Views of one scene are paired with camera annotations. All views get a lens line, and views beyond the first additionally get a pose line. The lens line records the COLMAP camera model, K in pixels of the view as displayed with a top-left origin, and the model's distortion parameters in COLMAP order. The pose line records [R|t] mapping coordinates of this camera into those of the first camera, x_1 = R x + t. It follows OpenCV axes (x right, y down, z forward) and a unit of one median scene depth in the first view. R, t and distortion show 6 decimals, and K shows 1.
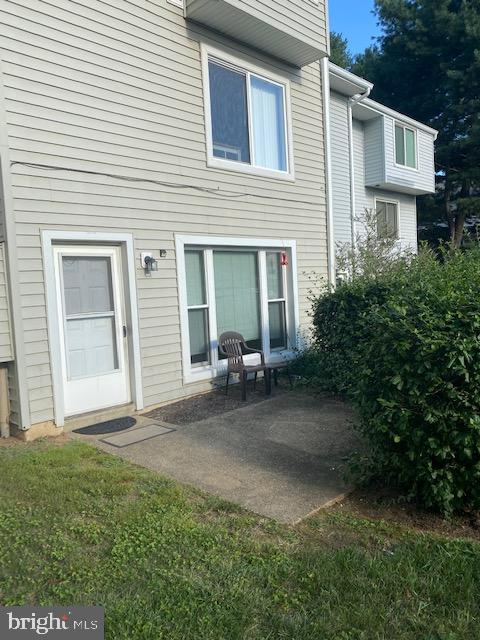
lens RADIAL K [[494.2, 0, 240.0], [0, 494.2, 320.0], [0, 0, 1]] dist [0.079258, -0.110034]
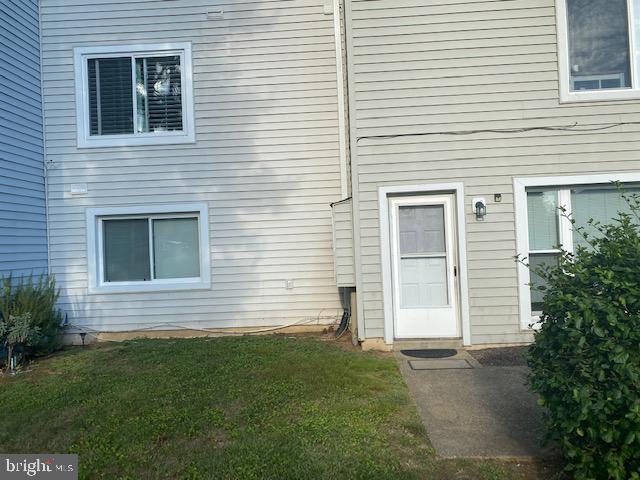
lens RADIAL K [[494.2, 0, 320.0], [0, 494.2, 240.0], [0, 0, 1]] dist [0.079258, -0.110034]
pose [[0.657331, 0.013150, -0.753487, 0.401319], [-0.047804, 0.998562, -0.024276, -0.004774], [0.752084, 0.051977, 0.657014, 0.051860]]
